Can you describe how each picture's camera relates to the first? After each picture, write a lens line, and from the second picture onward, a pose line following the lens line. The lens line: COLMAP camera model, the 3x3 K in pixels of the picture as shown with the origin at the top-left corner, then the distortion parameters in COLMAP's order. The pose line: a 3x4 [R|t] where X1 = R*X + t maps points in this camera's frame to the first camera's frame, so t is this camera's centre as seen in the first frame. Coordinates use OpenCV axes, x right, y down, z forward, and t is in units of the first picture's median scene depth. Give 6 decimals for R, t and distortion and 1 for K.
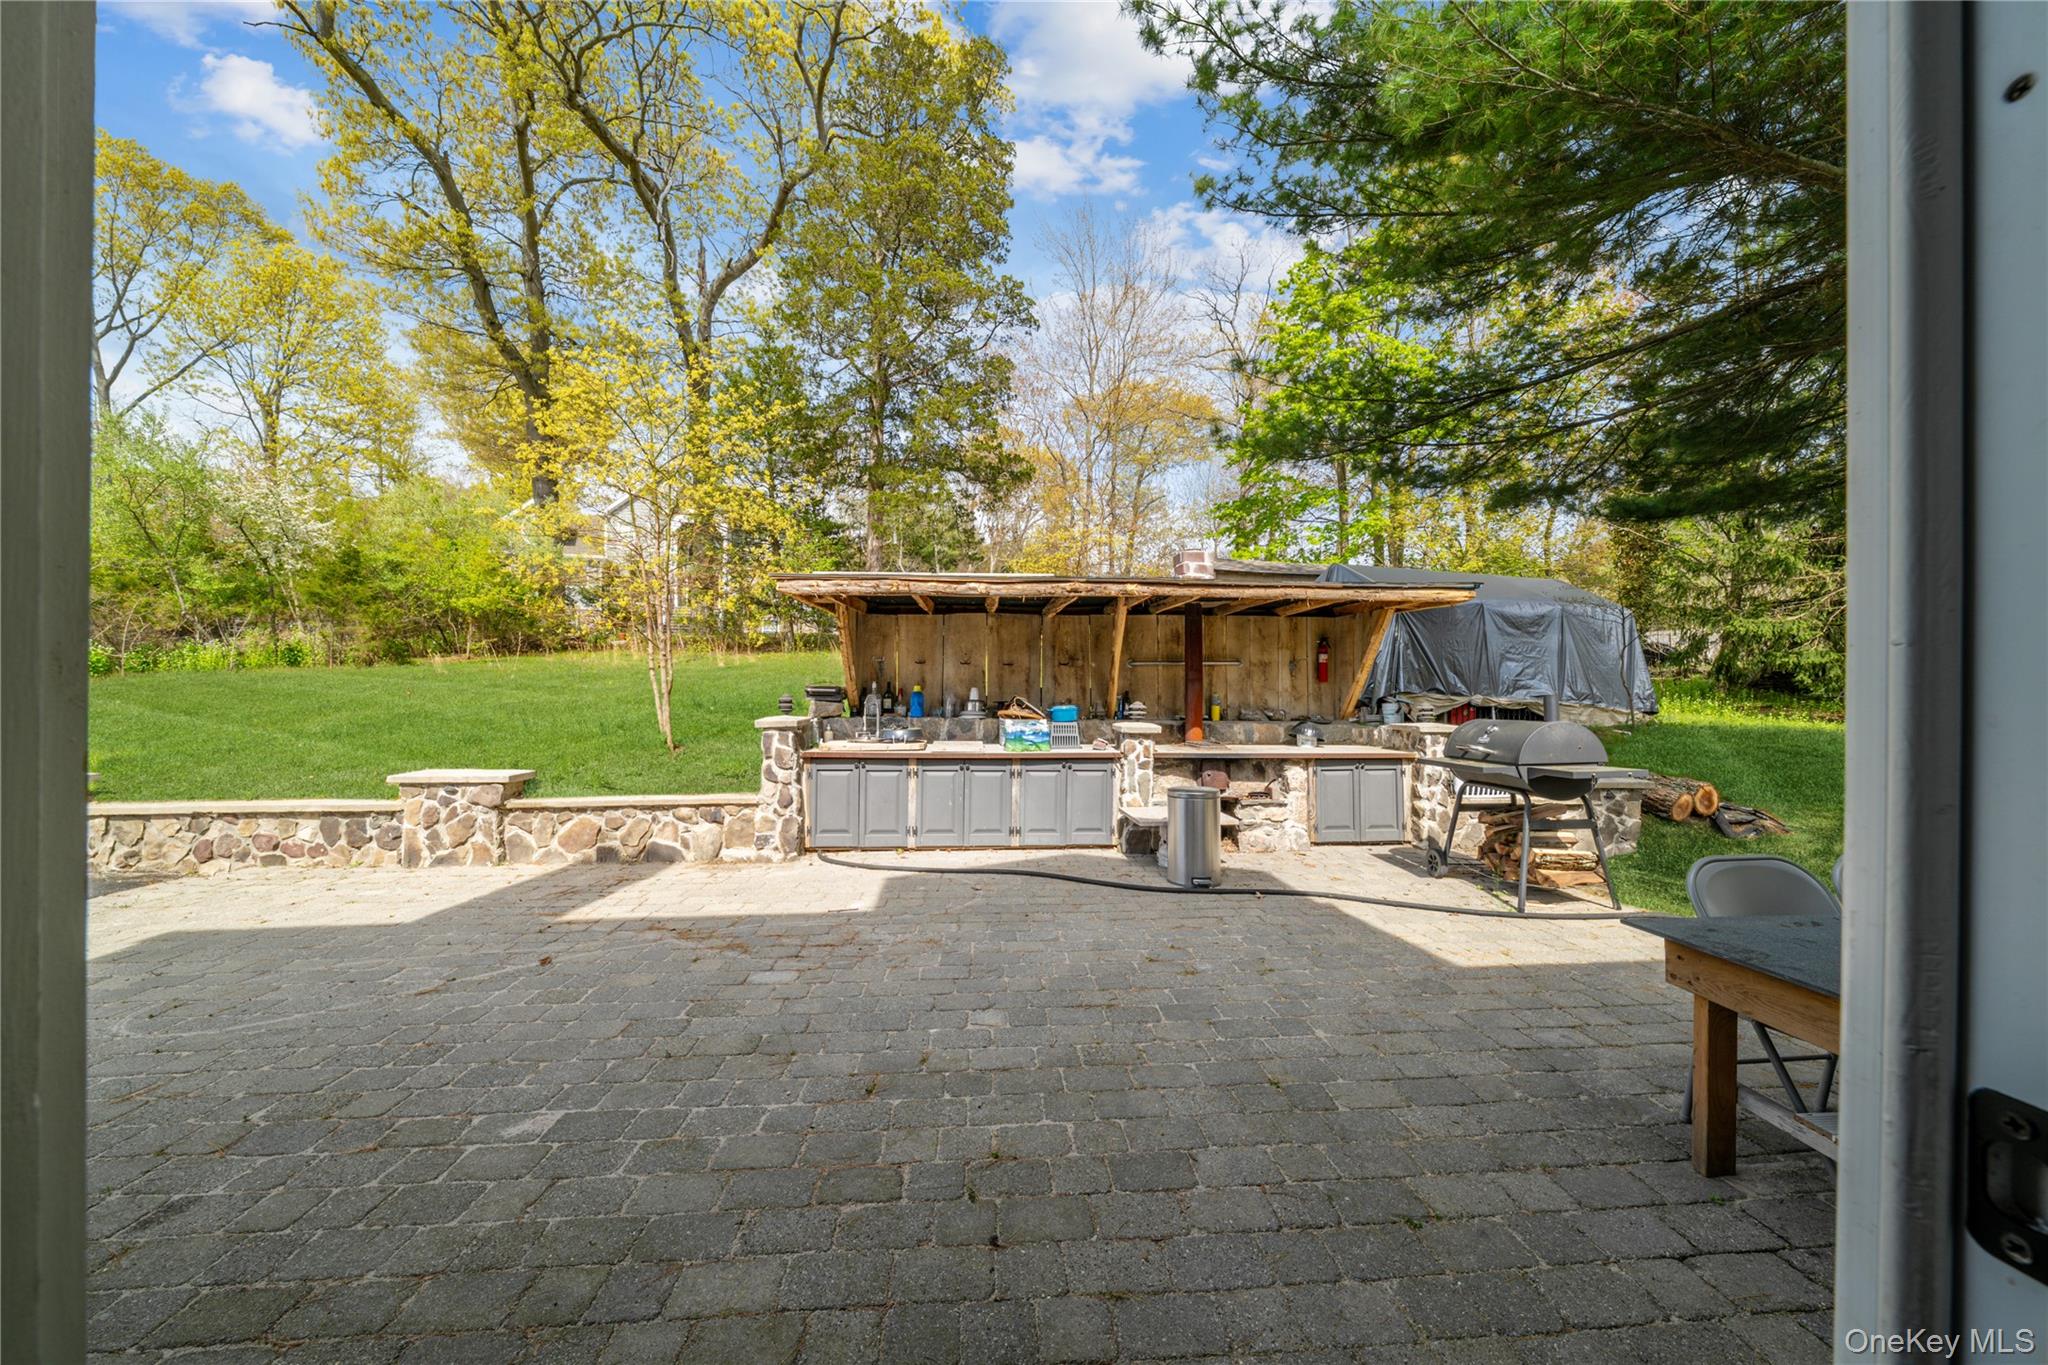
lens RADIAL K [[715.3, 0, 1031.0], [0, 715.3, 692.2], [0, 0, 1]] dist [-0.001670, 0.000094]
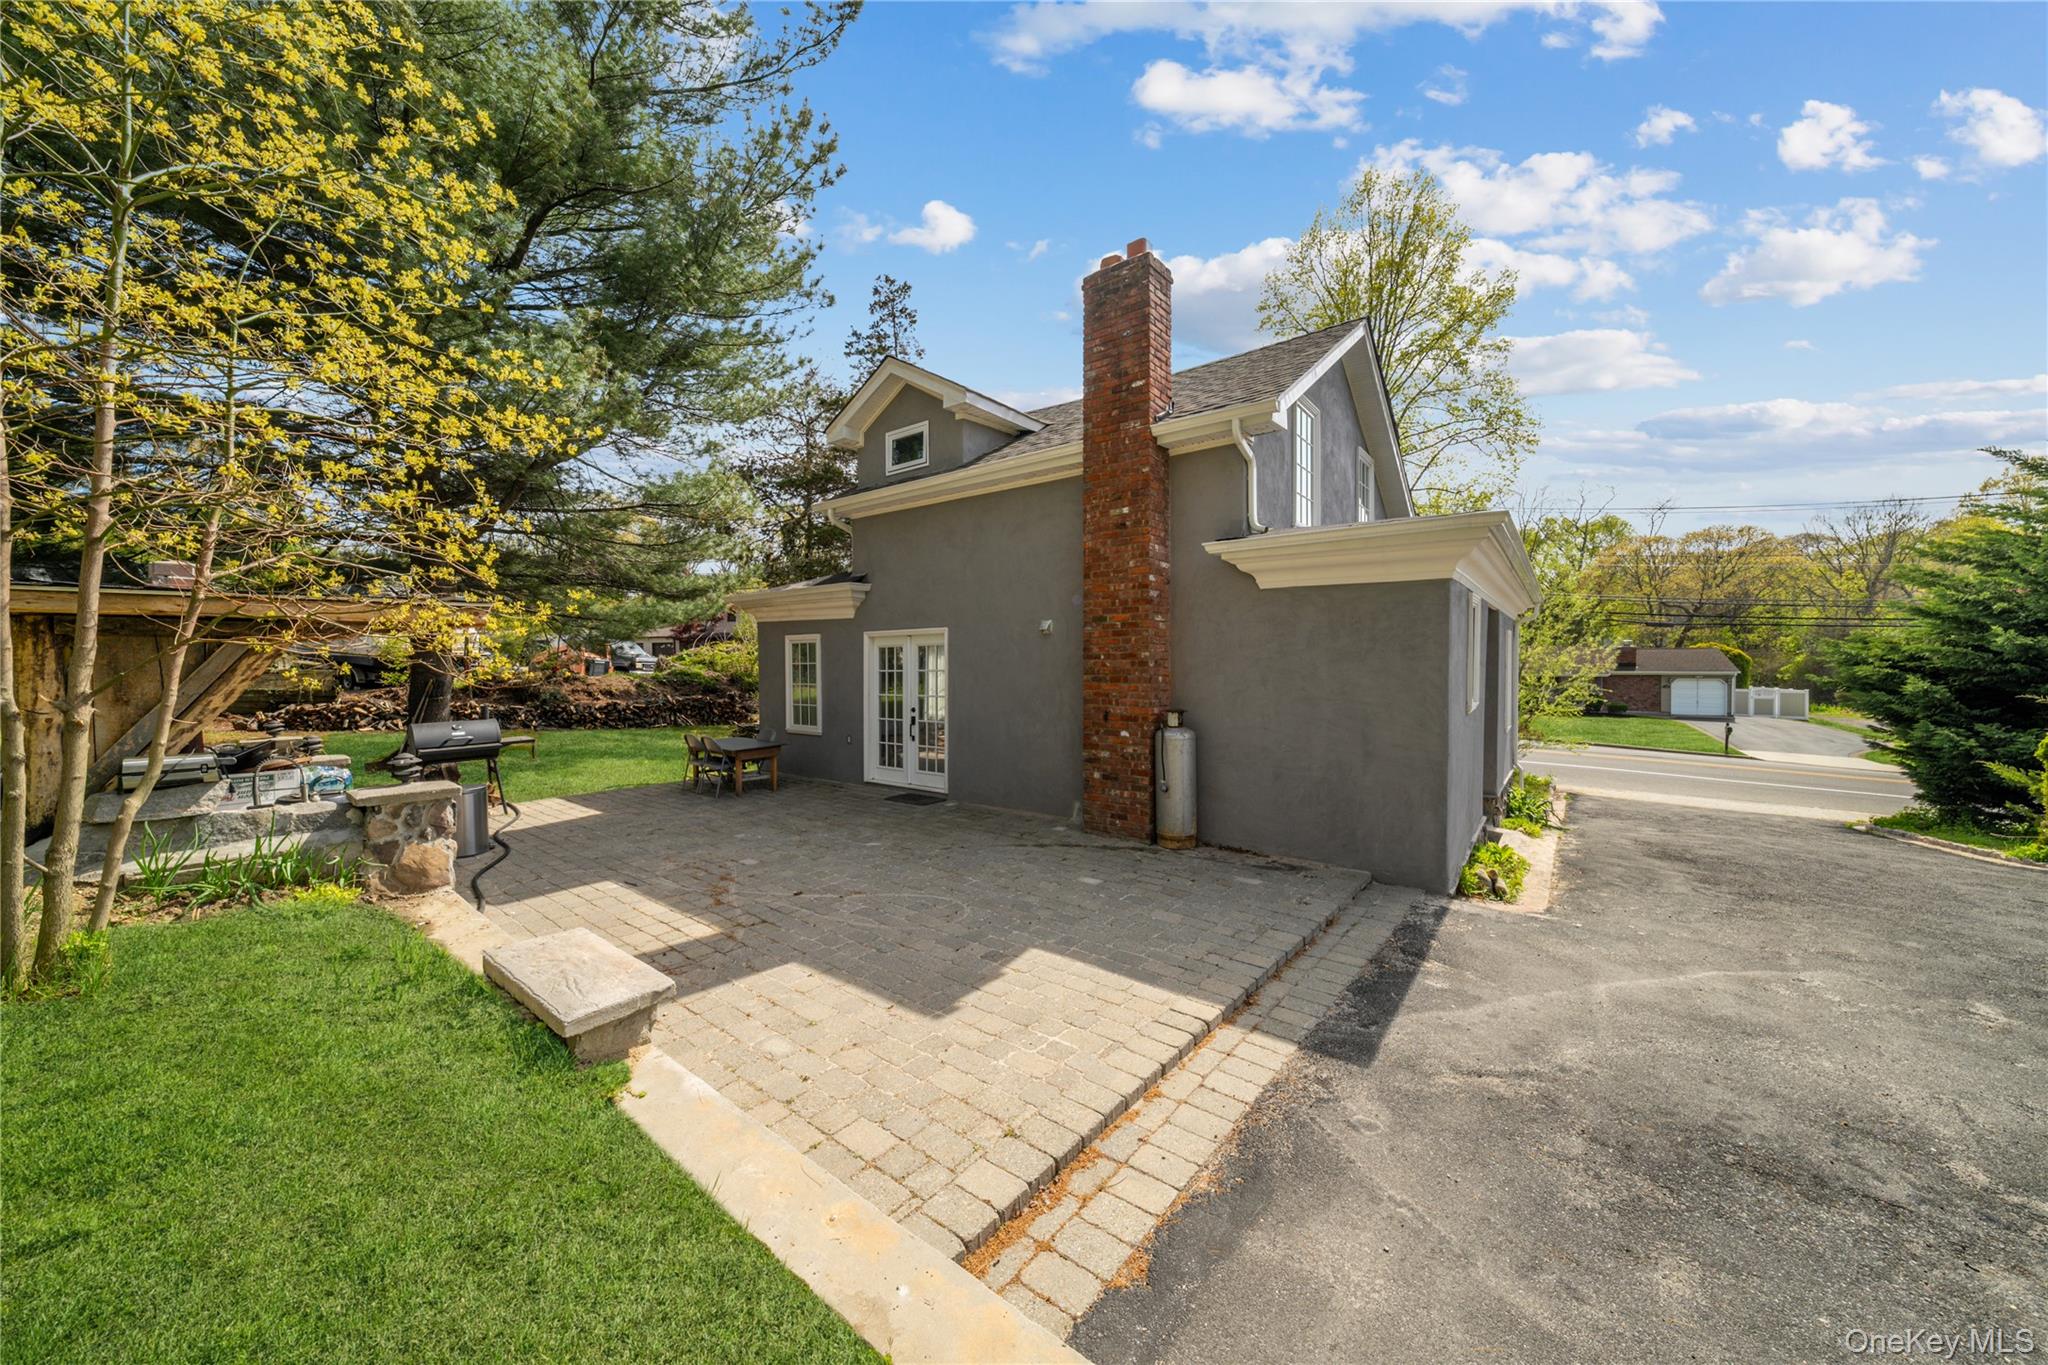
lens RADIAL K [[715.3, 0, 1031.8], [0, 715.3, 655.5], [0, 0, 1]] dist [-0.001670, 0.000094]
pose [[-0.739697, 0.005734, 0.672916, -1.385851], [0.005949, 0.999980, -0.001982, -0.098887], [-0.672914, 0.002537, -0.739717, 1.179740]]
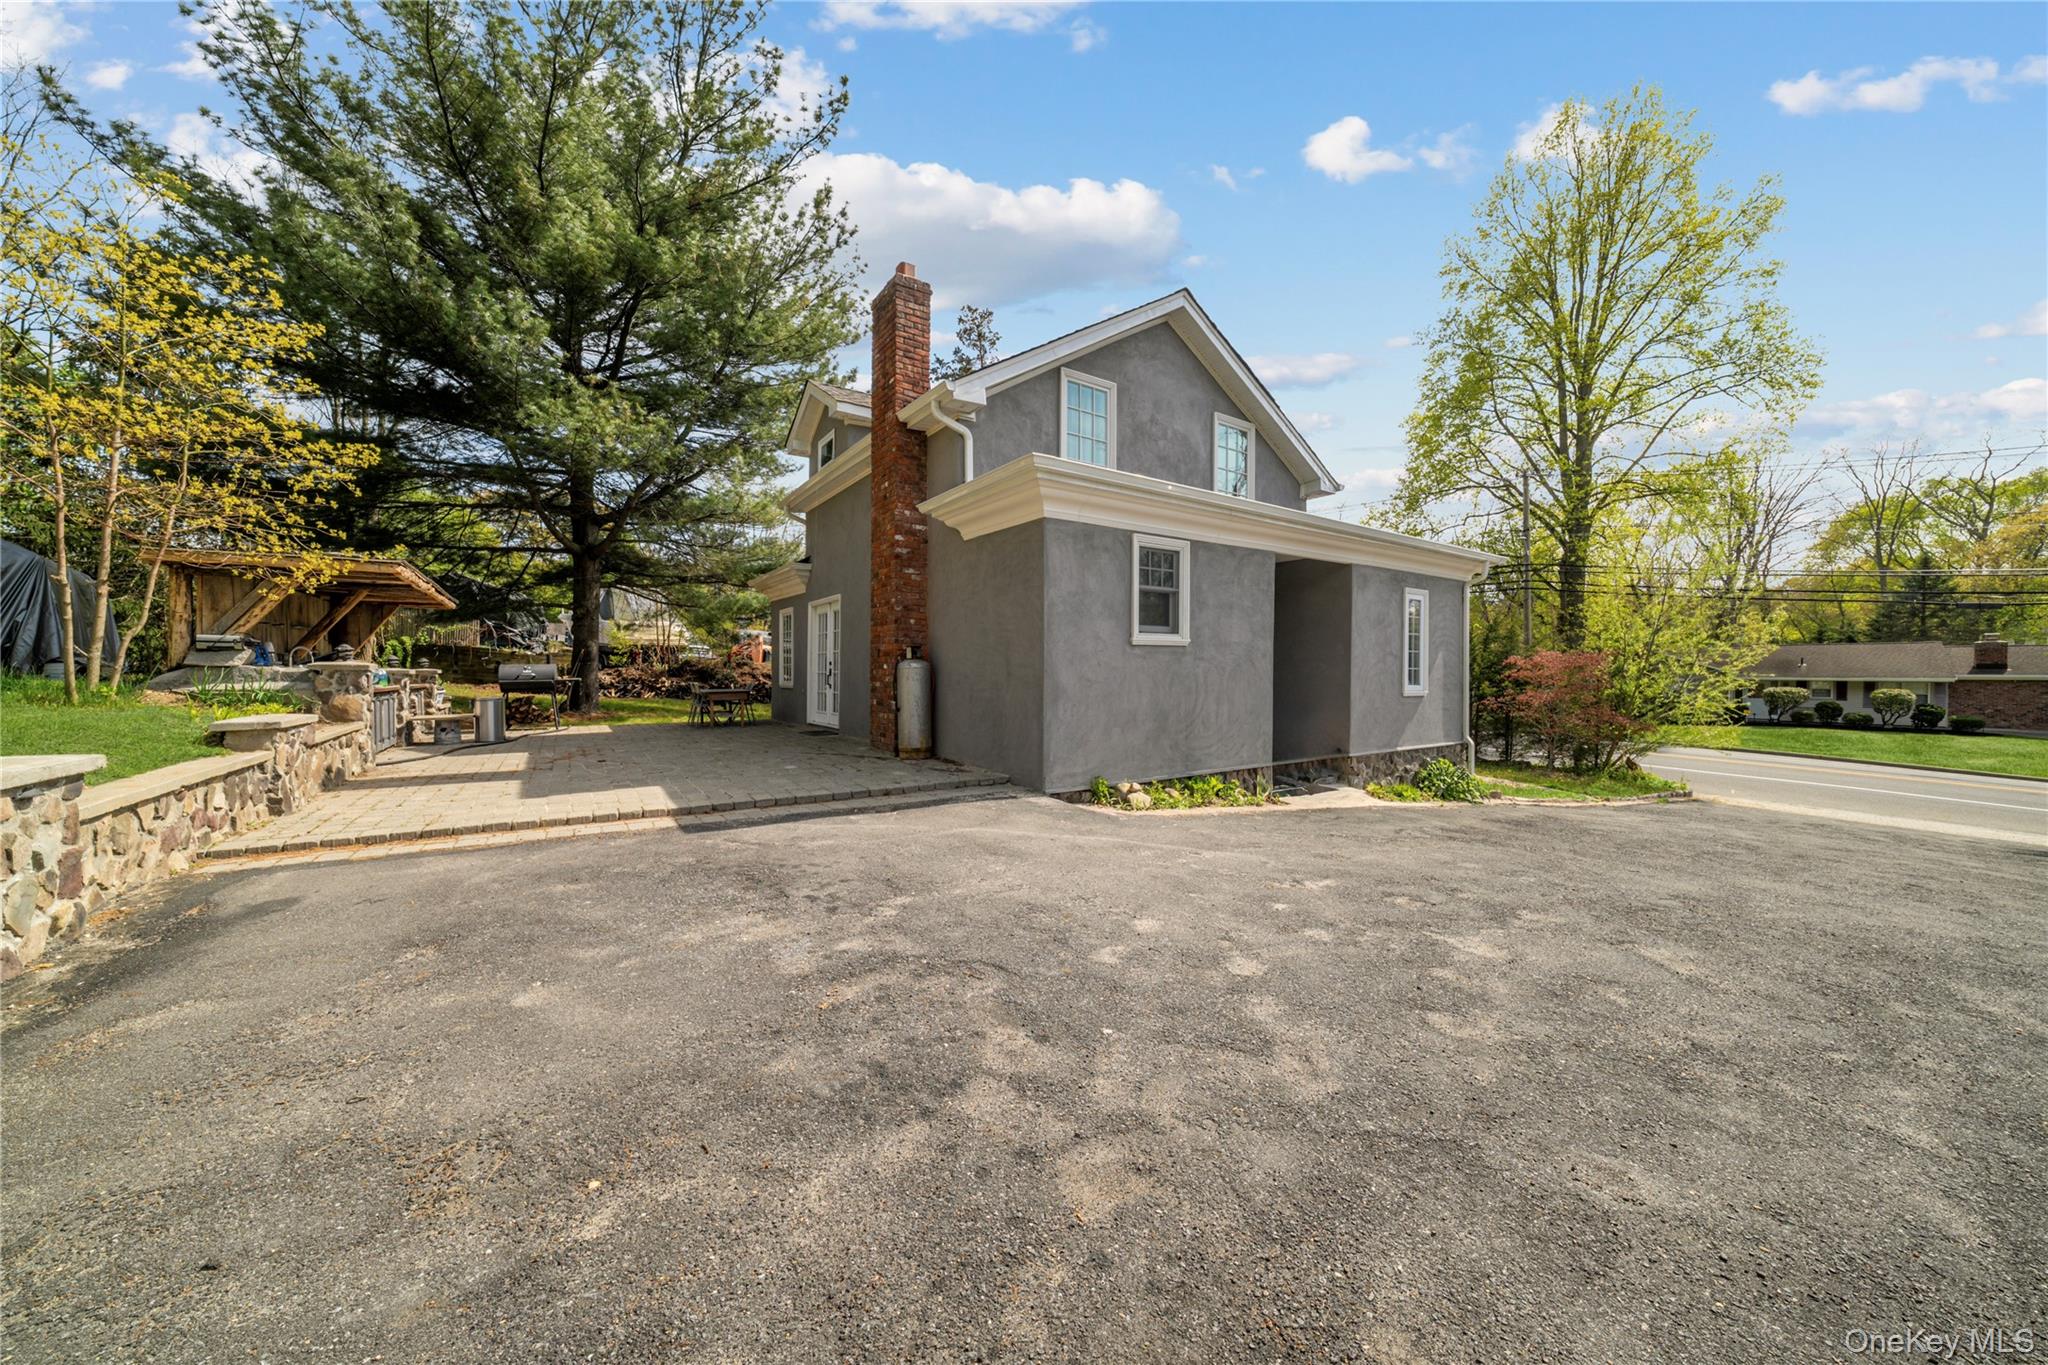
lens RADIAL K [[715.3, 0, 1038.0], [0, 715.3, 651.6], [0, 0, 1]] dist [-0.001670, 0.000094]
pose [[-0.494160, 0.020256, 0.869135, -2.190903], [0.000241, 0.999732, -0.023162, 0.047200], [-0.869371, -0.011236, -0.494032, 0.589549]]
